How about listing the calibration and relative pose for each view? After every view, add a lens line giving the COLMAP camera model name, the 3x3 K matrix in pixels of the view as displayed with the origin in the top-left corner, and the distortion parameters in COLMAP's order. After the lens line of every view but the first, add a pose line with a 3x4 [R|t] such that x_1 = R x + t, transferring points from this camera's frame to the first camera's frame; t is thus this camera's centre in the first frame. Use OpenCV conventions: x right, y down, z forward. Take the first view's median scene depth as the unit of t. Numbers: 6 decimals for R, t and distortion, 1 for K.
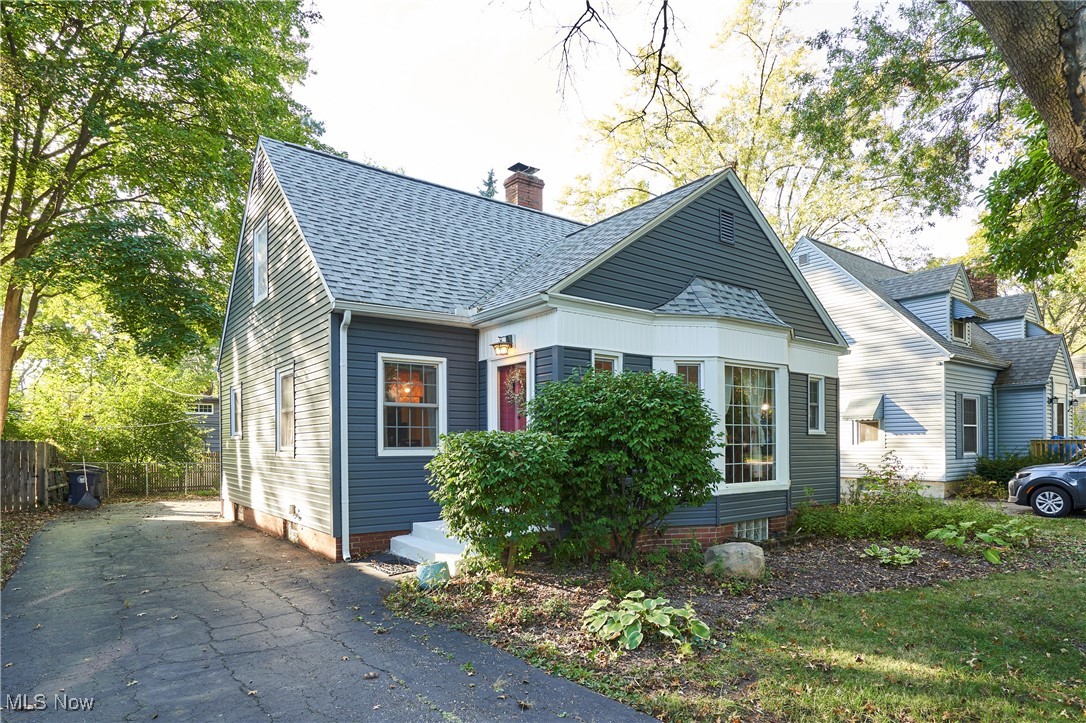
lens RADIAL K [[621.9, 0, 542.2], [0, 621.9, 453.0], [0, 0, 1]] dist [-0.017735, 0.001200]
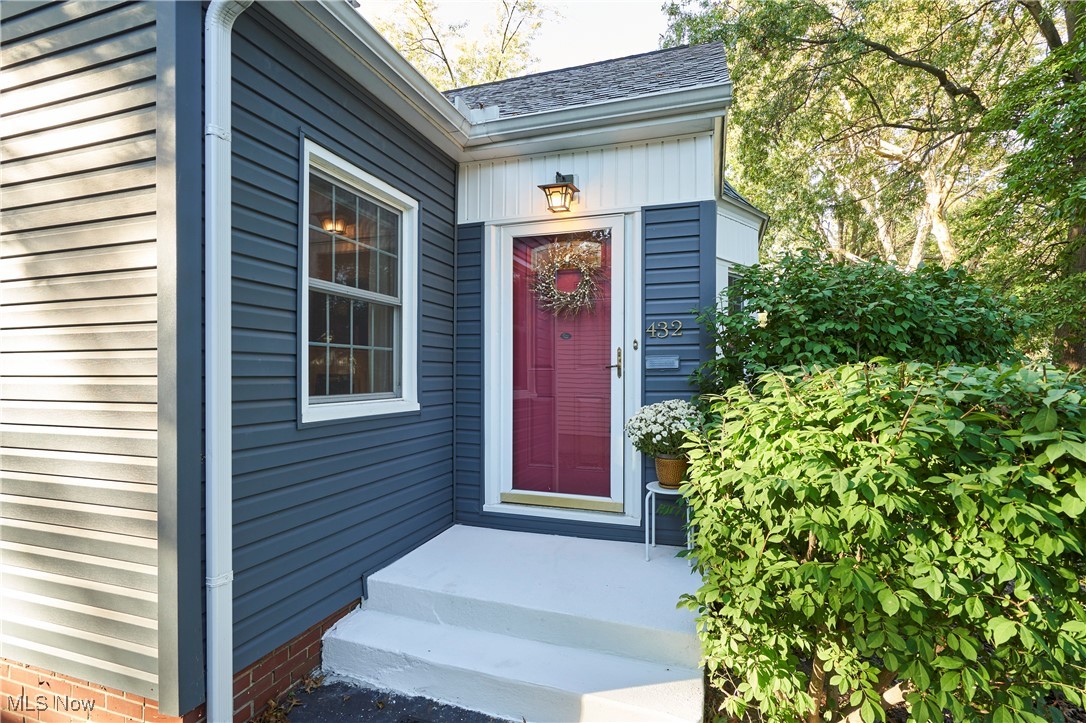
lens RADIAL K [[527.5, 0, 546.0], [0, 527.5, 379.6], [0, 0, 1]] dist [-0.011301, 0.000474]
pose [[0.822620, 0.004457, 0.568574, -0.299664], [-0.001470, 0.999983, -0.005712, -0.017235], [-0.568589, 0.003863, 0.822612, 0.621051]]
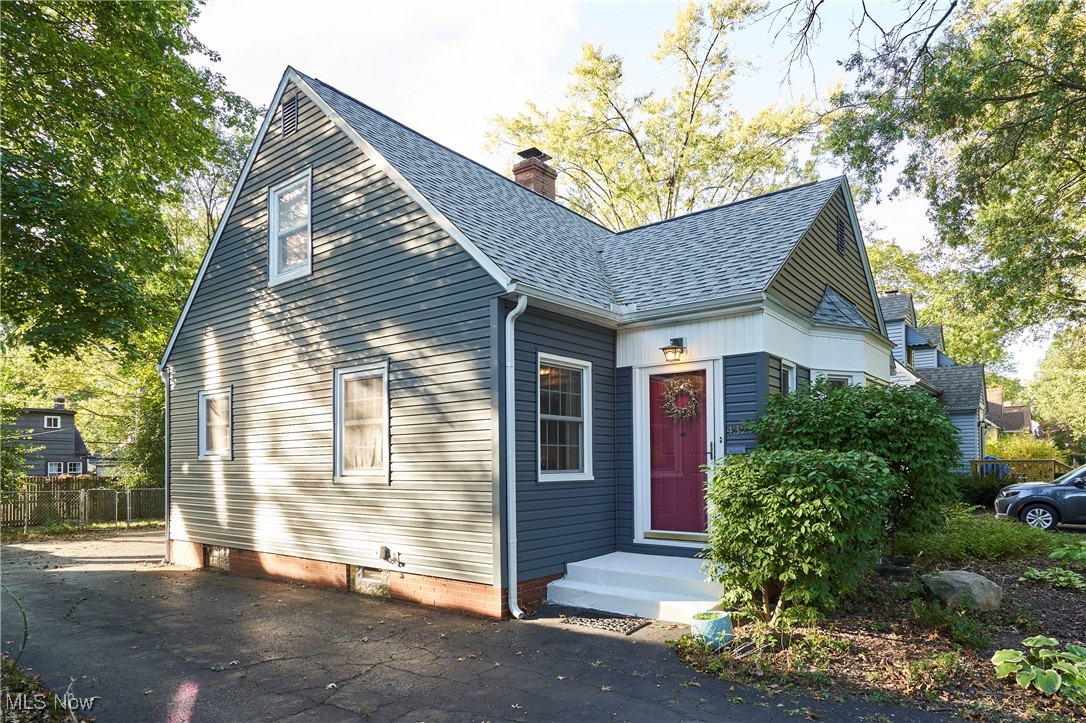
lens RADIAL K [[655.0, 0, 544.9], [0, 655.0, 460.5], [0, 0, 1]] dist [-0.014708, -0.001738]
pose [[0.965846, -0.000220, 0.259118, -0.441124], [0.005667, 0.999778, -0.020278, -0.004811], [-0.259057, 0.021054, 0.965633, 0.176216]]
